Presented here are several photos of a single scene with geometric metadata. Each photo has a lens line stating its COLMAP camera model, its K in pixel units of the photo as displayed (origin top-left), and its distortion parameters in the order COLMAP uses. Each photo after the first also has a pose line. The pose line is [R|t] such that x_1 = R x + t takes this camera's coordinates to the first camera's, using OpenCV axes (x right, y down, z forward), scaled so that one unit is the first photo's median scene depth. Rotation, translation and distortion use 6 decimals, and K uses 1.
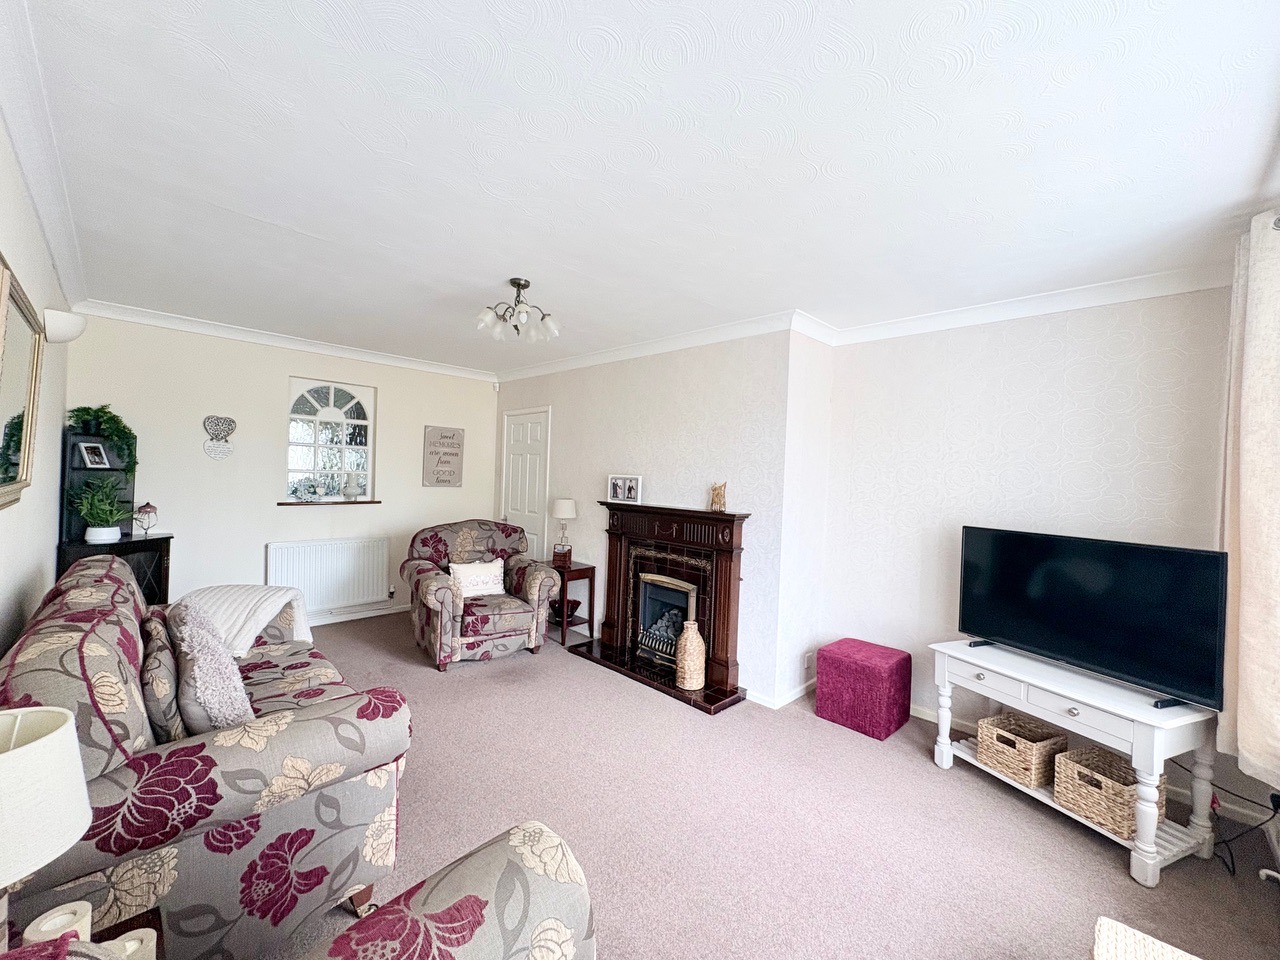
lens RADIAL K [[510.7, 0, 640.0], [0, 510.7, 480.0], [0, 0, 1]] dist [-0.000124, 0.000152]
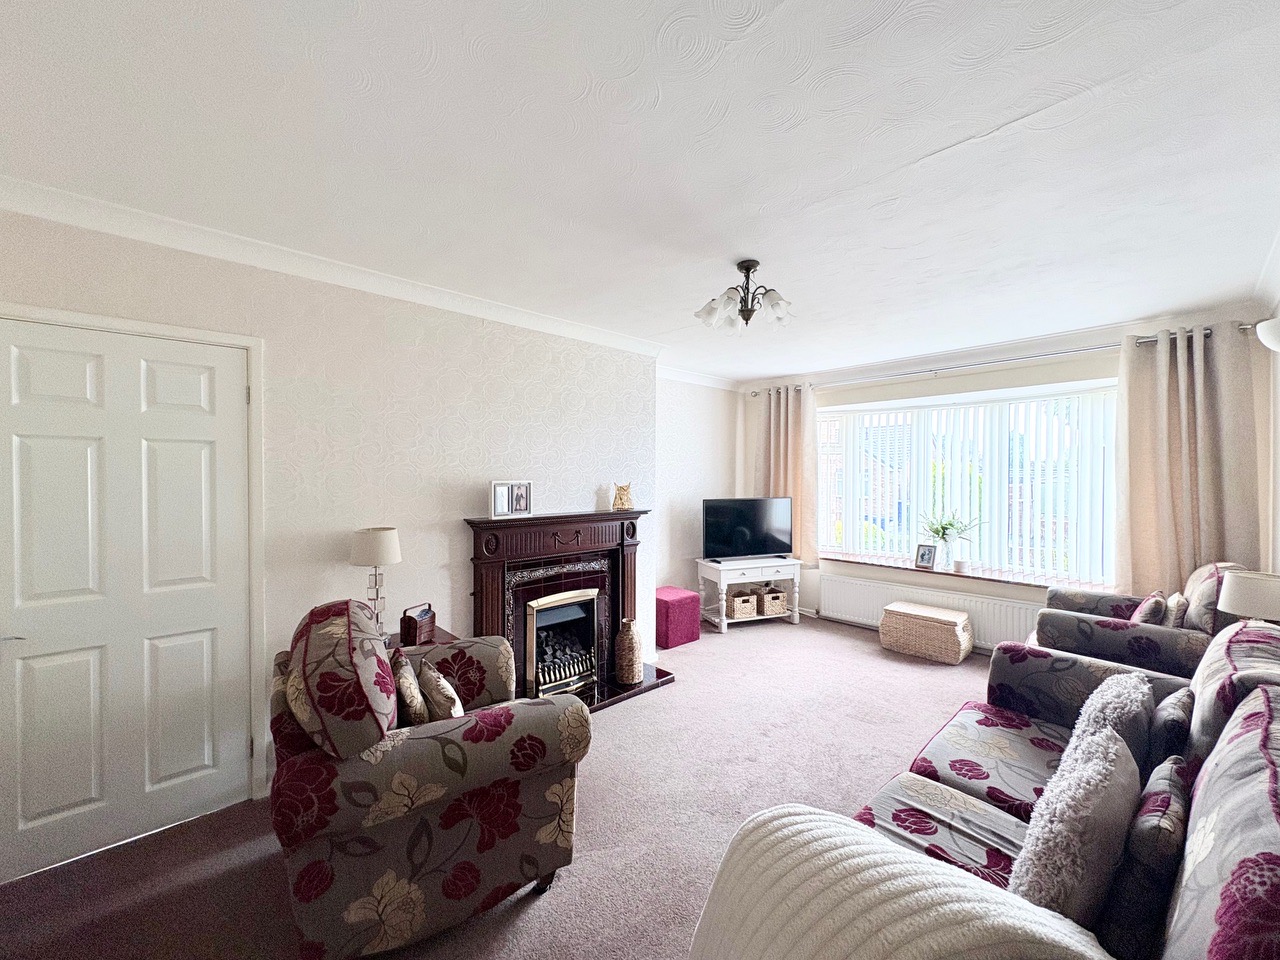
lens RADIAL K [[510.7, 0, 640.0], [0, 510.7, 480.0], [0, 0, 1]] dist [-0.000124, 0.000152]
pose [[0.034661, -0.044781, 0.998395, -0.833351], [0.009629, 0.998964, 0.044472, -0.045336], [-0.999353, 0.008073, 0.035056, 0.845118]]
